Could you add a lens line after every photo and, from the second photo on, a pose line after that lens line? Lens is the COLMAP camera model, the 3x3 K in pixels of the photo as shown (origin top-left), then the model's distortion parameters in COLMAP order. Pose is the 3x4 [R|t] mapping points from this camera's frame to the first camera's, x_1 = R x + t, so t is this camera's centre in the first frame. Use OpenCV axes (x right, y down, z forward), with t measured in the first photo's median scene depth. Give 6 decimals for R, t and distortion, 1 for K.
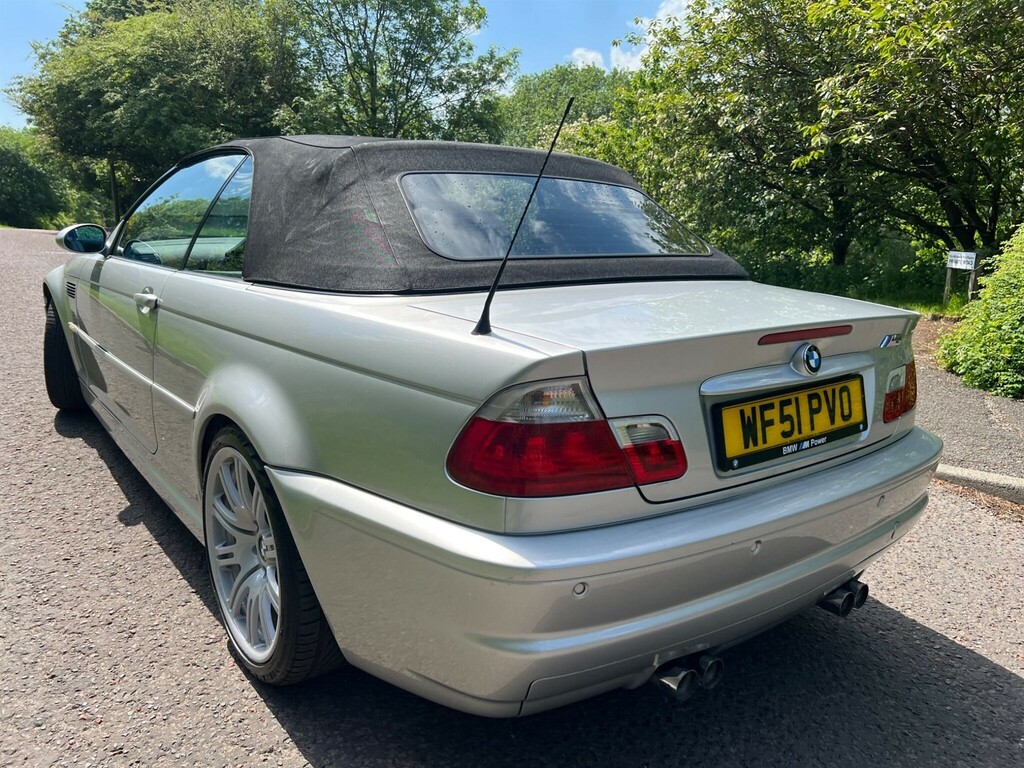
lens RADIAL K [[773.3, 0, 507.4], [0, 773.3, 392.5], [0, 0, 1]] dist [0.045560, -0.054013]
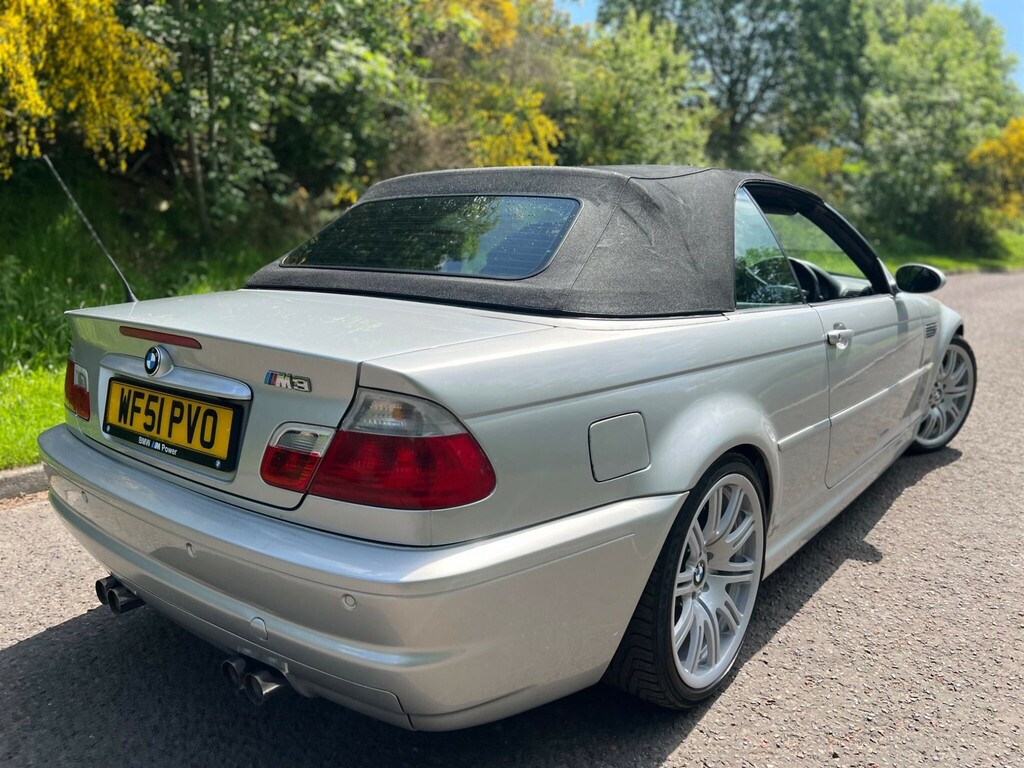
lens RADIAL K [[773.3, 0, 508.0], [0, 773.3, 395.7], [0, 0, 1]] dist [0.045560, -0.054013]
pose [[0.235975, 0.169674, -0.956831, 1.415000], [-0.223067, 0.967804, 0.116606, -0.210982], [0.945810, 0.185921, 0.266227, 1.122229]]
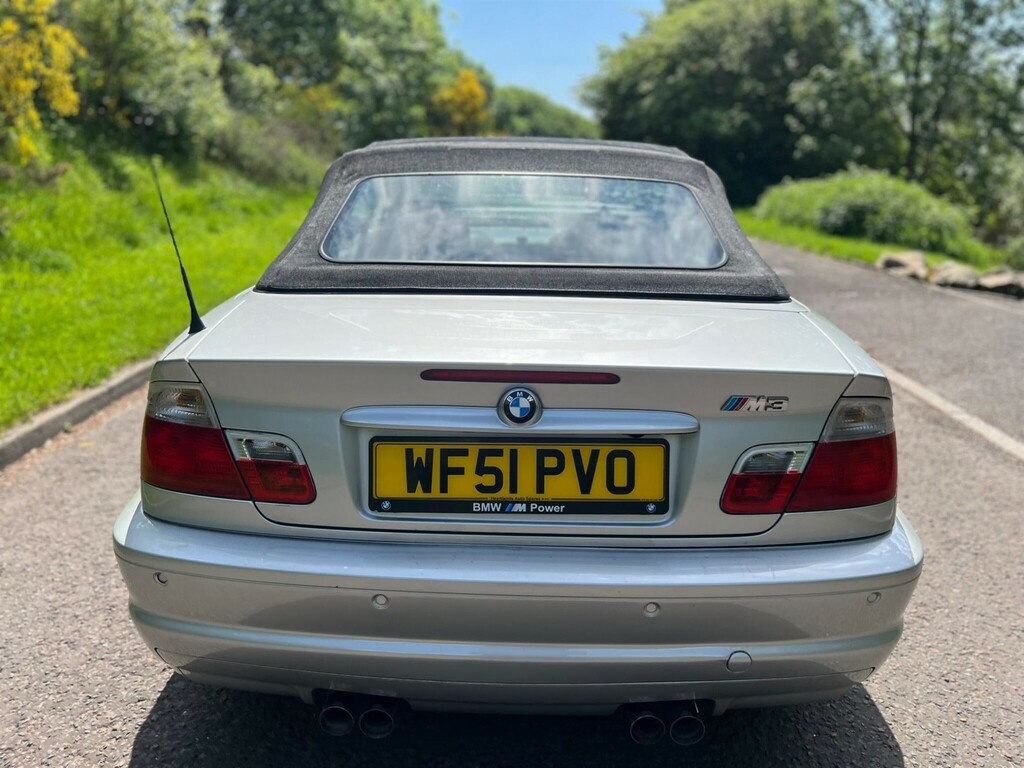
lens RADIAL K [[773.3, 0, 515.1], [0, 773.3, 394.4], [0, 0, 1]] dist [0.045560, -0.054013]
pose [[0.786835, 0.151421, -0.598300, 0.834997], [-0.132484, 0.988276, 0.075887, -0.111704], [0.602776, 0.019555, 0.797671, 0.328623]]
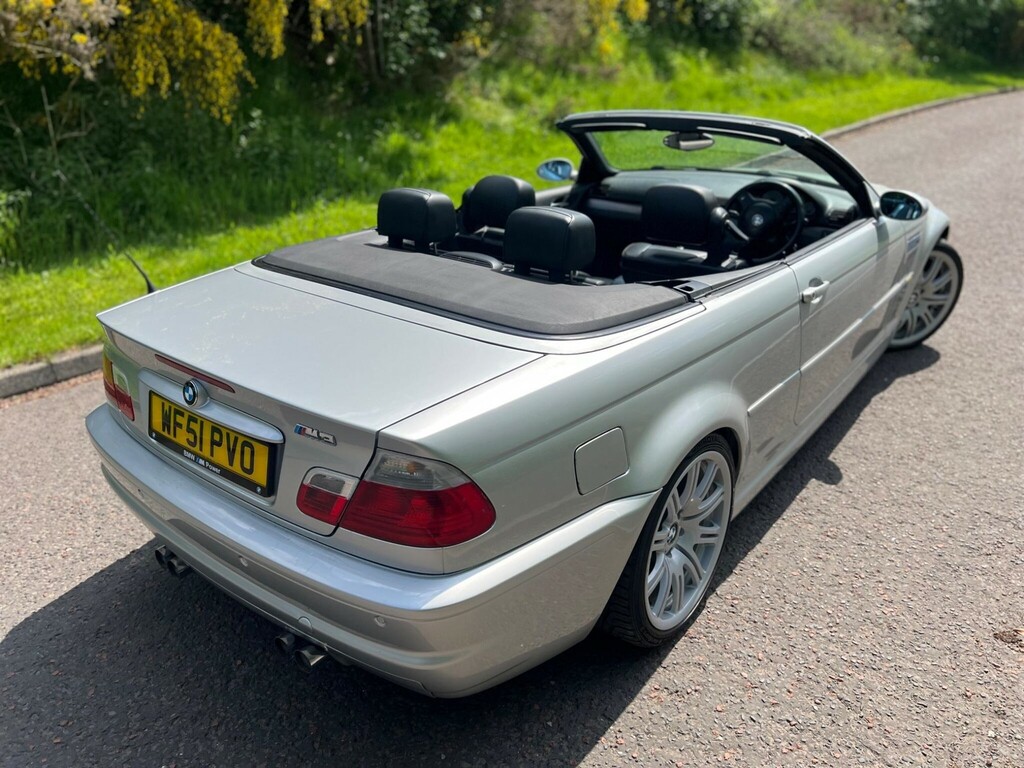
lens RADIAL K [[773.3, 0, 508.7], [0, 773.3, 384.3], [0, 0, 1]] dist [0.045560, -0.054013]
pose [[0.242233, 0.359157, -0.901293, 1.469044], [-0.202665, 0.927197, 0.315011, -0.489844], [0.948815, 0.106354, 0.297386, 1.051833]]
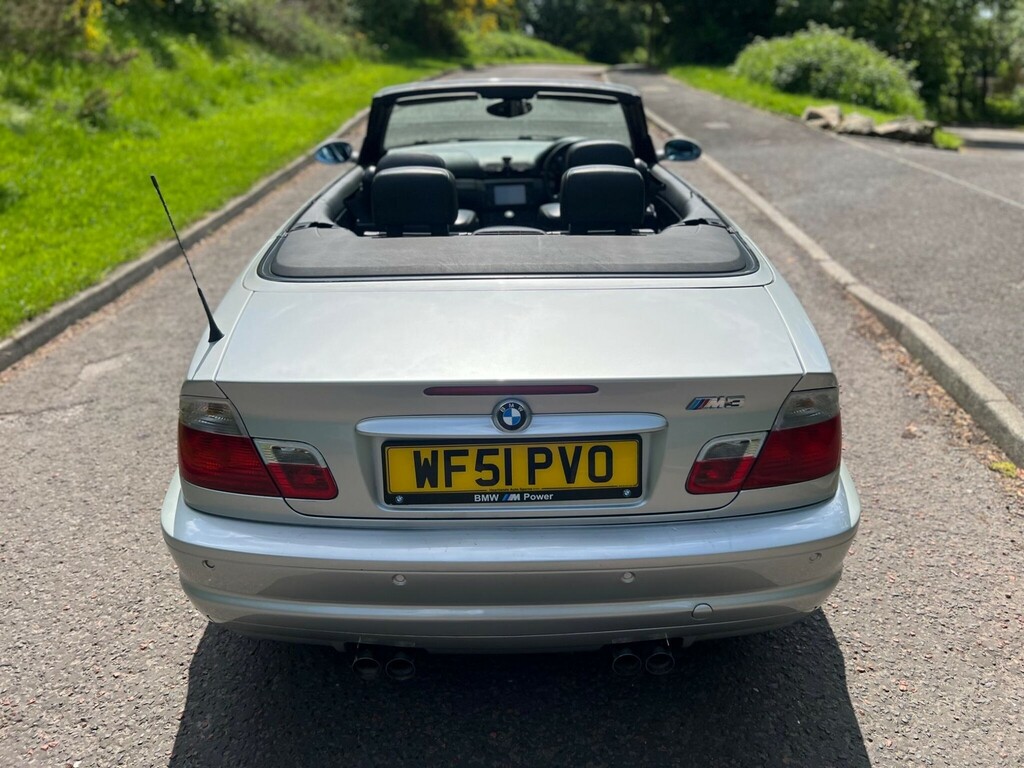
lens RADIAL K [[773.3, 0, 523.1], [0, 773.3, 388.8], [0, 0, 1]] dist [0.045560, -0.054013]
pose [[0.805018, 0.215660, -0.552663, 0.872259], [-0.102915, 0.968227, 0.227914, -0.276264], [0.584255, -0.126597, 0.801635, 0.248139]]
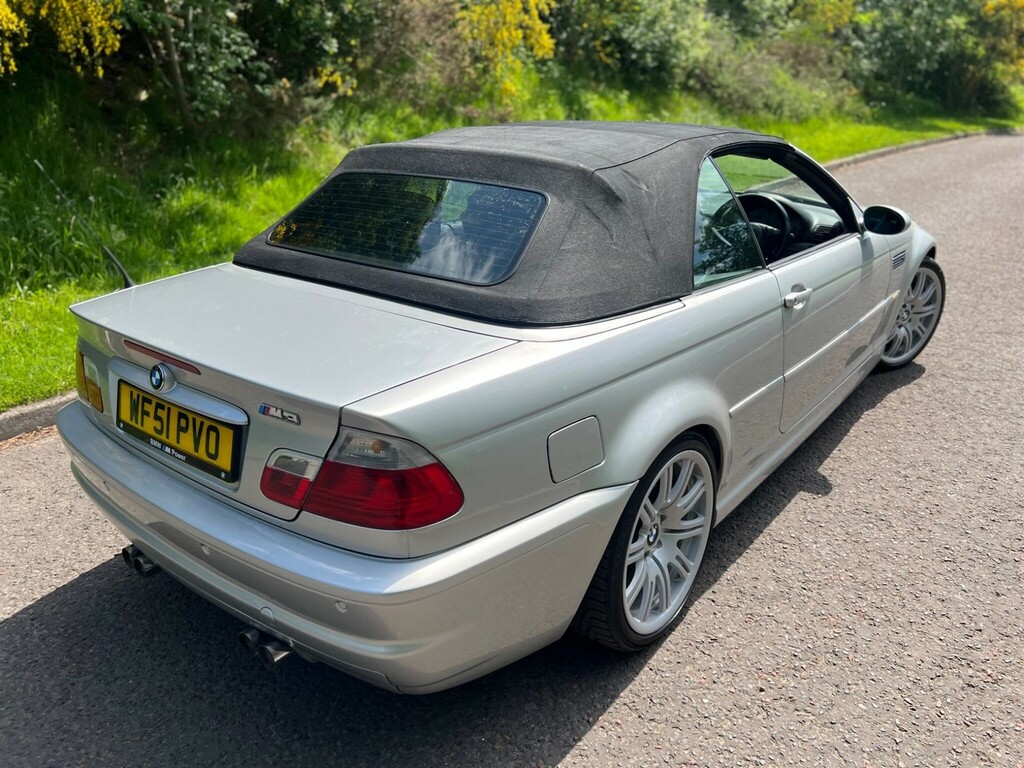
lens RADIAL K [[773.3, 0, 509.3], [0, 773.3, 378.6], [0, 0, 1]] dist [0.045560, -0.054013]
pose [[0.241742, 0.310053, -0.919472, 1.486081], [-0.208783, 0.942002, 0.262759, -0.425569], [0.947613, 0.128450, 0.292455, 1.100521]]
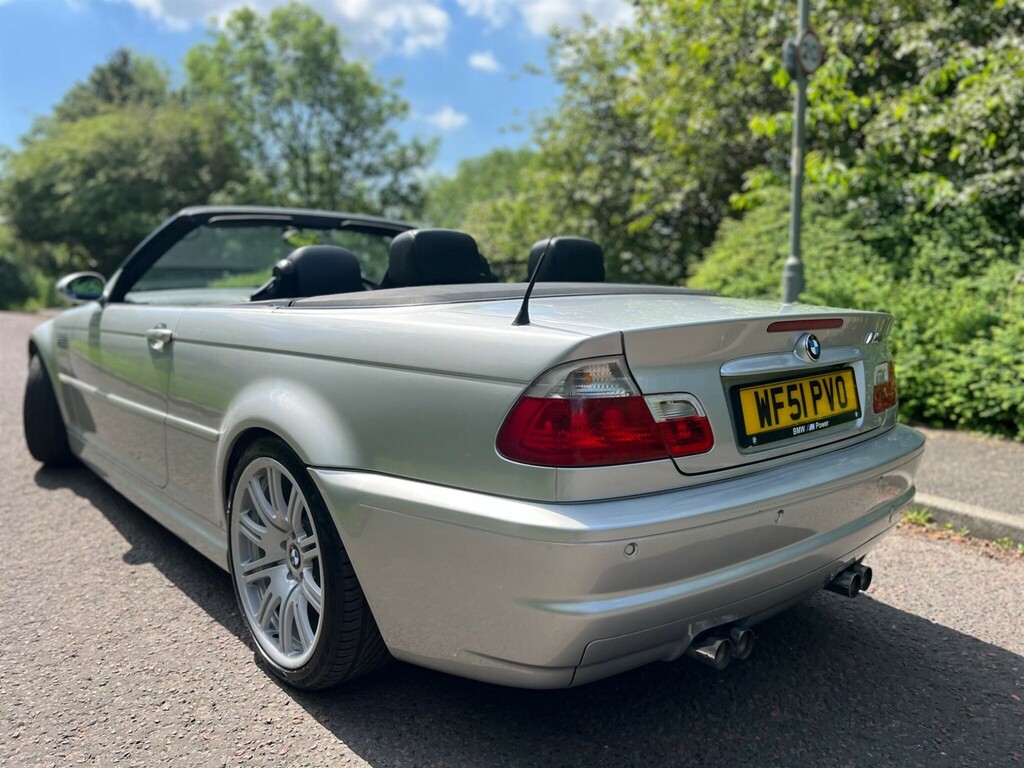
lens RADIAL K [[773.3, 0, 473.7], [0, 773.3, 395.2], [0, 0, 1]] dist [0.045560, -0.054013]
pose [[0.998770, -0.035573, 0.034550, -0.119474], [0.038593, 0.995096, -0.091071, 0.100821], [-0.031141, 0.092292, 0.995245, -0.066528]]
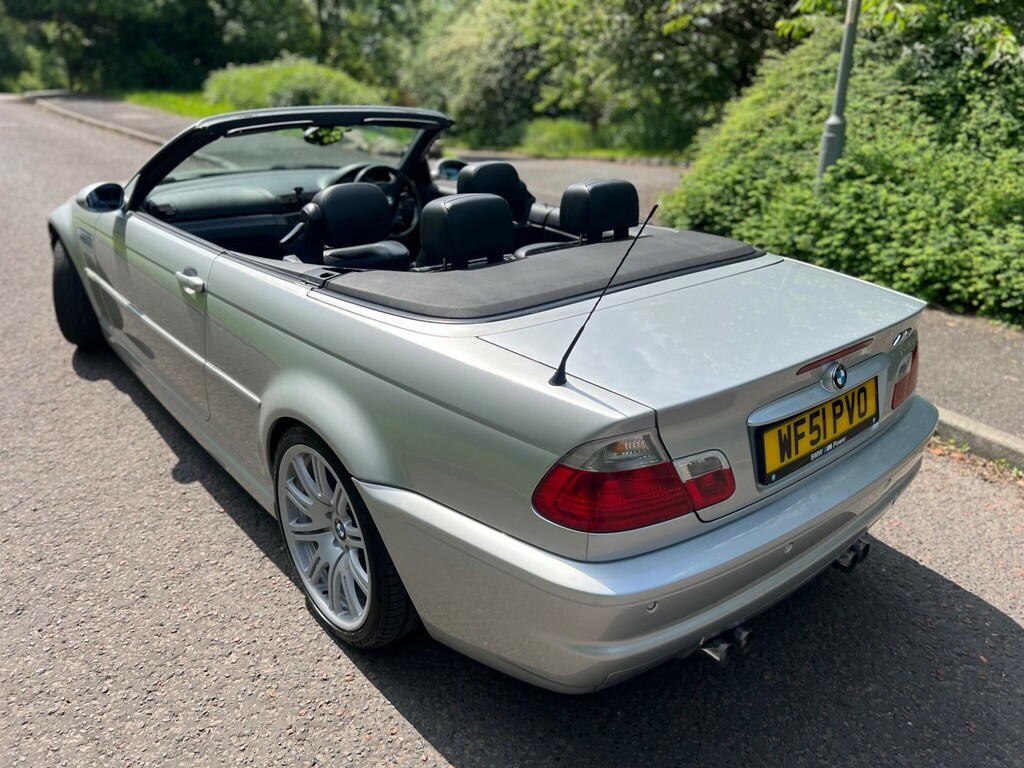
lens RADIAL K [[773.3, 0, 485.5], [0, 773.3, 369.9], [0, 0, 1]] dist [0.045560, -0.054013]
pose [[0.999272, -0.031631, 0.021333, -0.137587], [0.027947, 0.987500, 0.155122, -0.230975], [-0.025973, -0.154412, 0.987665, -0.094546]]
